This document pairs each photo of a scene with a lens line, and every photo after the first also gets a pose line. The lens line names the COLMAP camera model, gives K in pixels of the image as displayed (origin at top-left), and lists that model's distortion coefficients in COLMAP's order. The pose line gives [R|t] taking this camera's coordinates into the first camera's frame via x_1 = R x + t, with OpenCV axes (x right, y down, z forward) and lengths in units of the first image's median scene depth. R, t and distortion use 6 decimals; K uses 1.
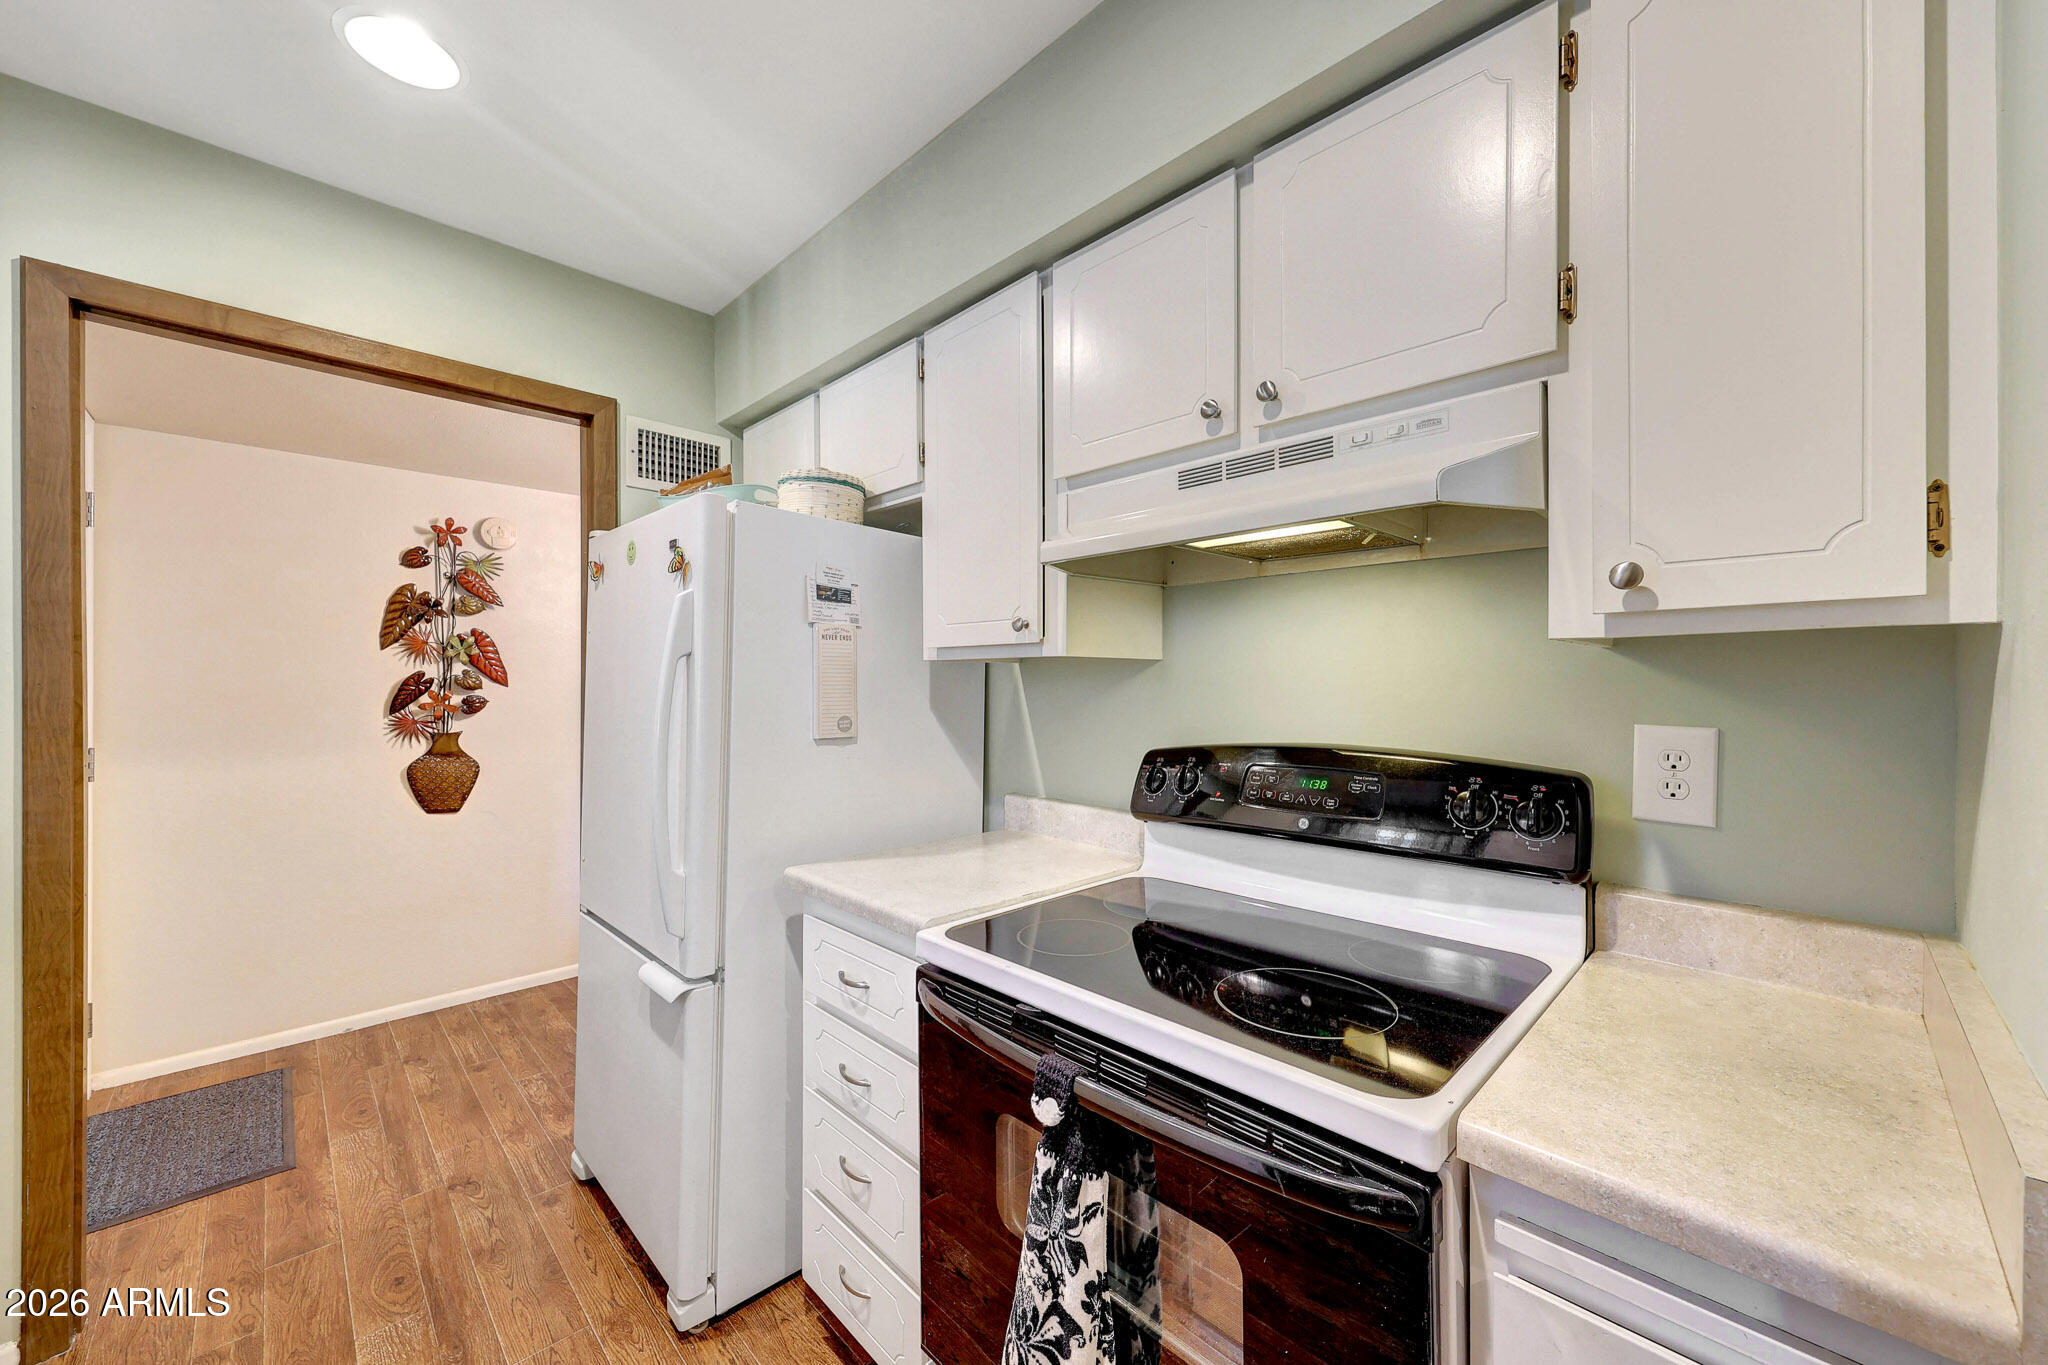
lens RADIAL K [[764.2, 0, 1018.2], [0, 764.2, 687.9], [0, 0, 1]] dist [0.002562, -0.000176]
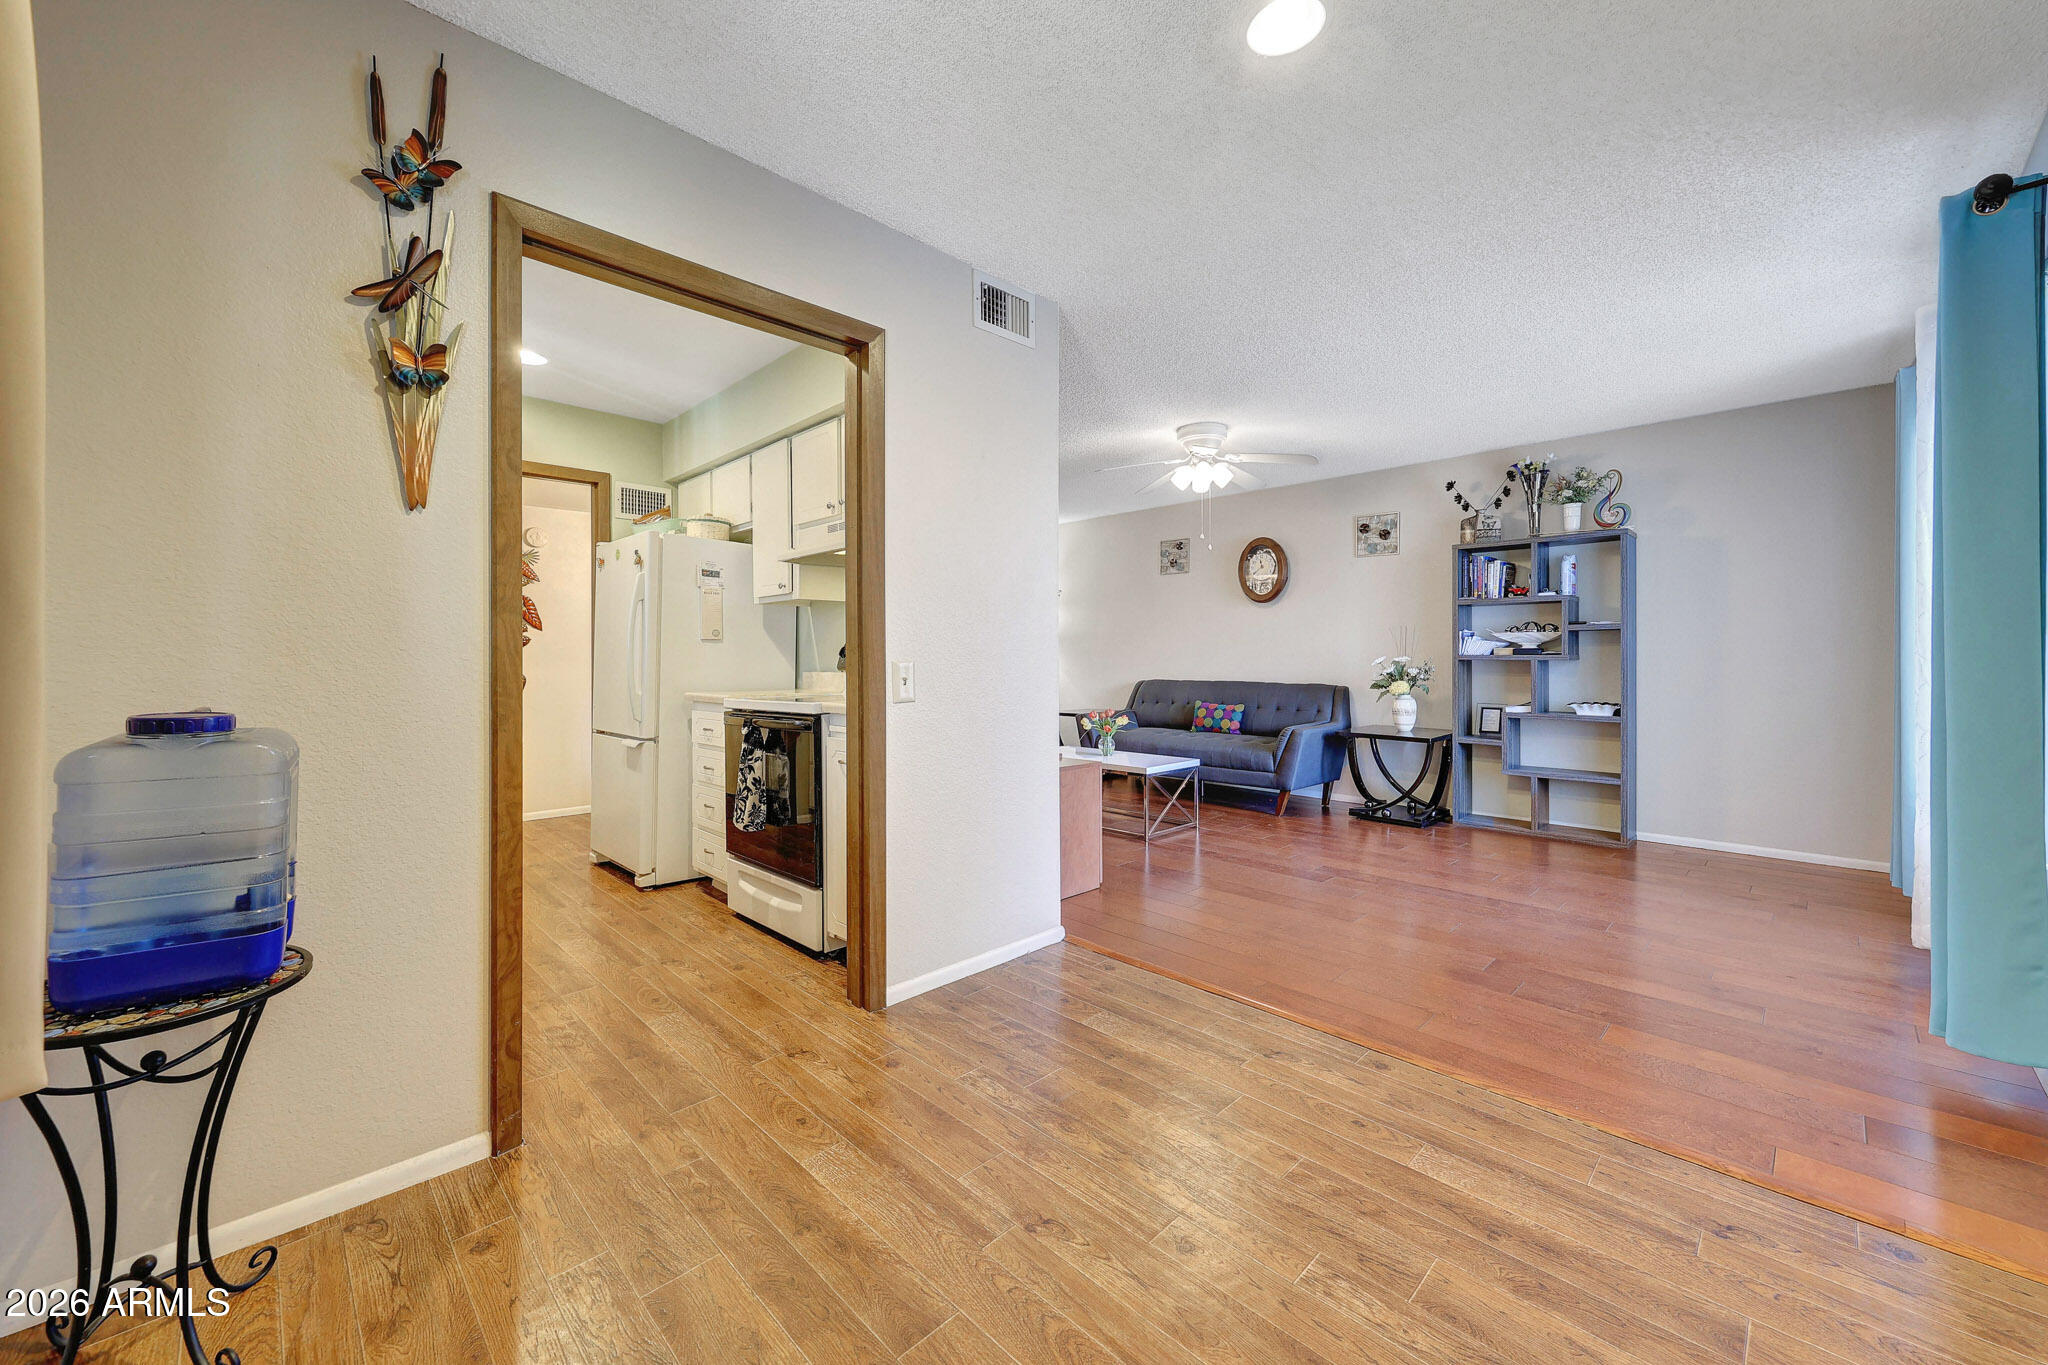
lens RADIAL K [[775.7, 0, 1011.9], [0, 775.7, 659.5], [0, 0, 1]] dist [-0.000001, -0.000023]
pose [[0.999982, -0.005482, 0.002618, 0.566587], [0.005505, 0.999946, -0.008849, 0.136713], [-0.002569, 0.008864, 0.999957, -1.125474]]
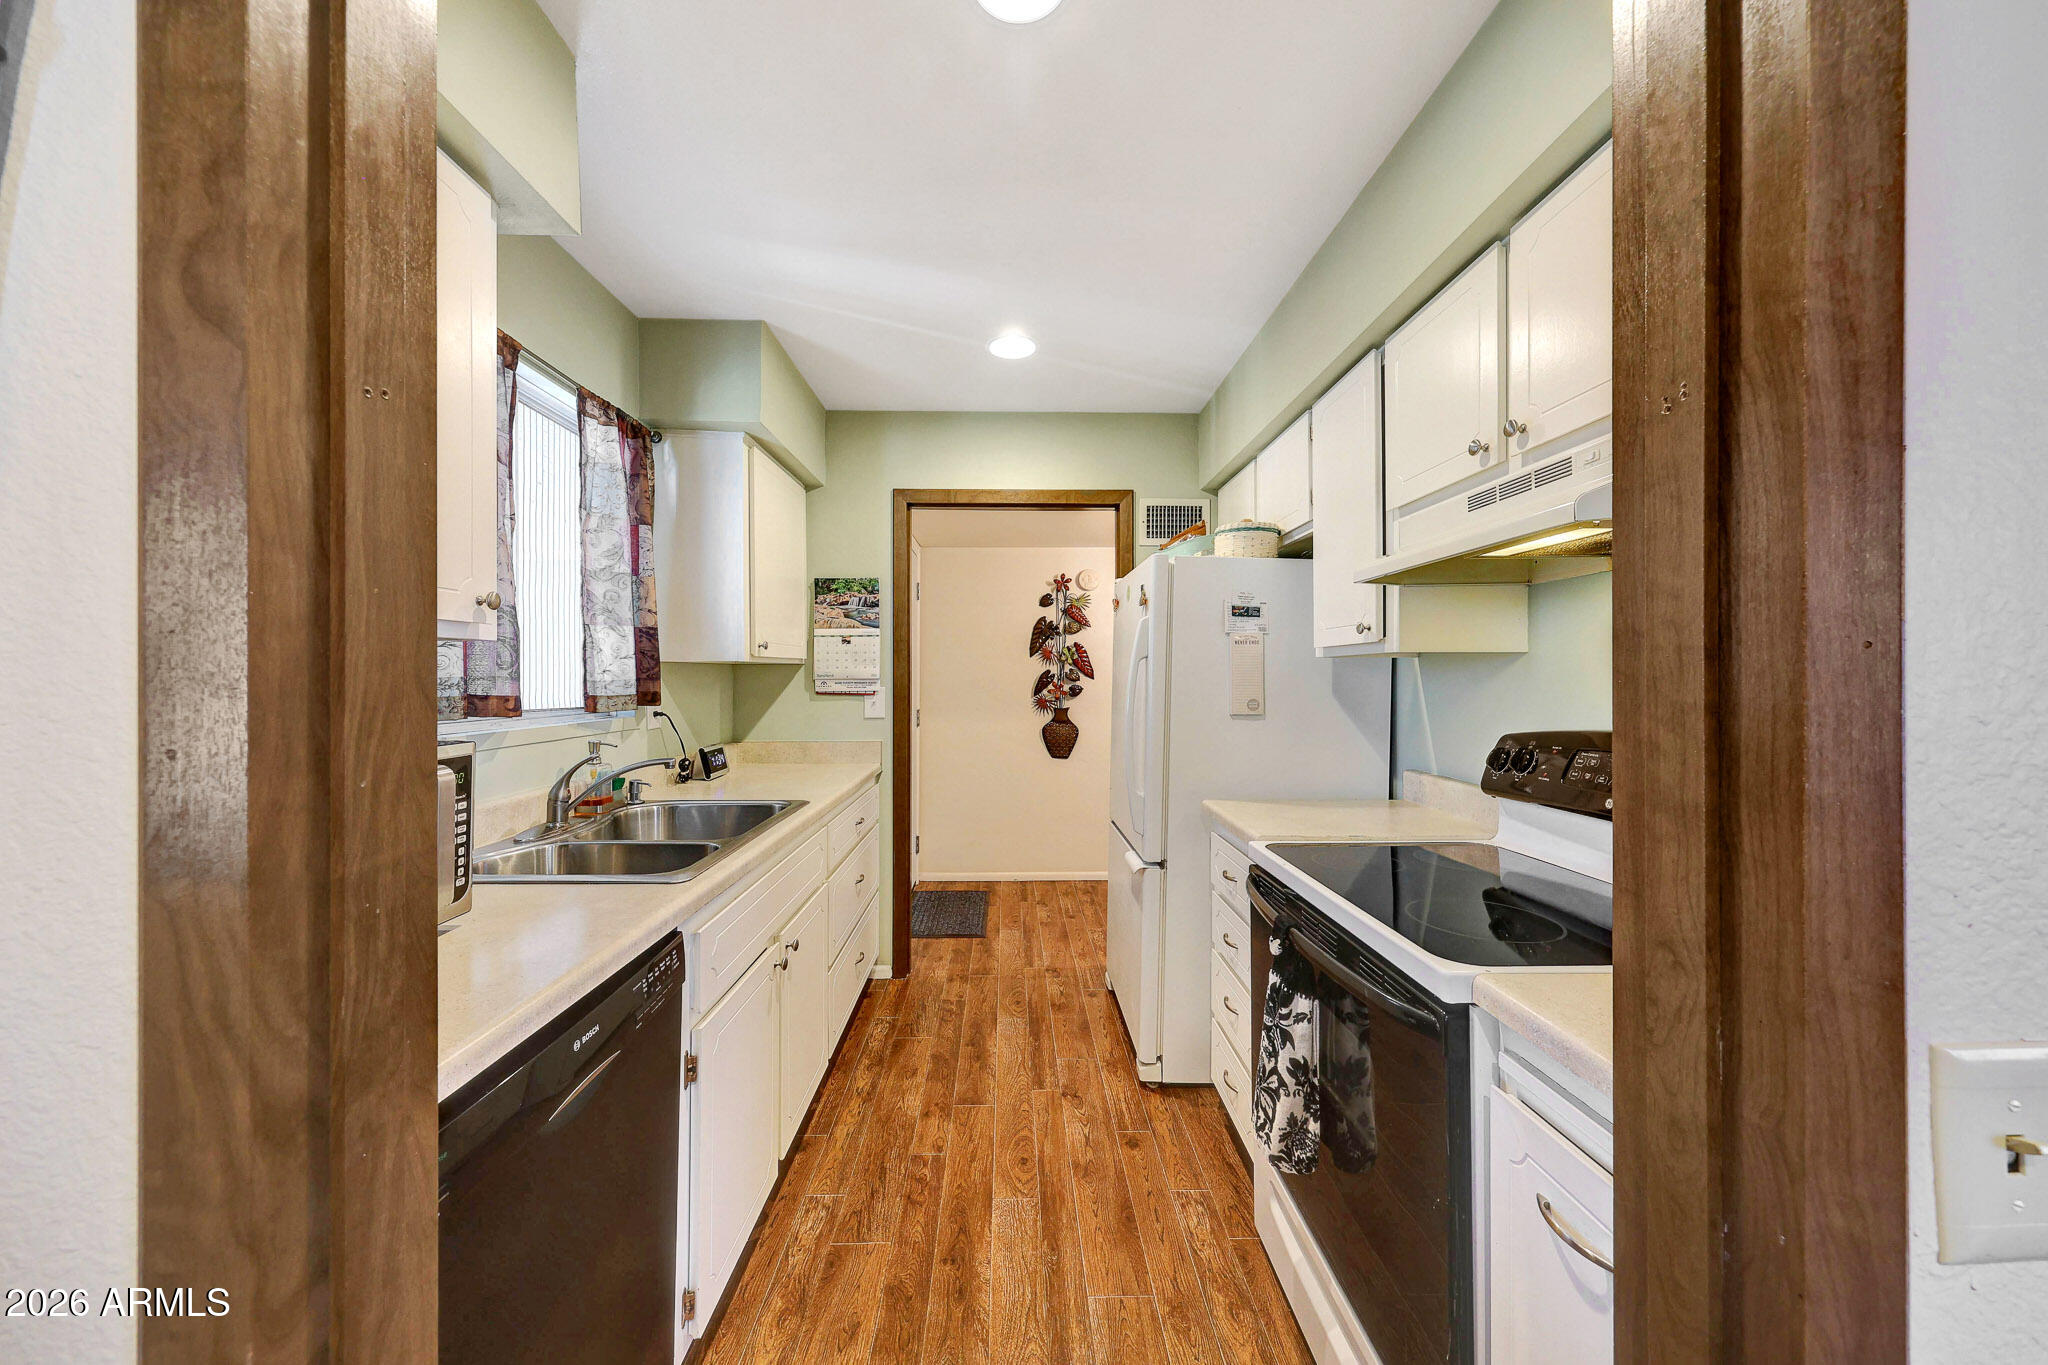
lens RADIAL K [[696.2, 0, 1024.0], [0, 696.2, 682.5], [0, 0, 1]] dist [0.000561, -0.000018]
pose [[0.731134, 0.001834, -0.682231, 0.304331], [-0.001400, 0.999998, 0.001189, 0.005705], [0.682232, 0.000086, 0.731135, -0.188579]]
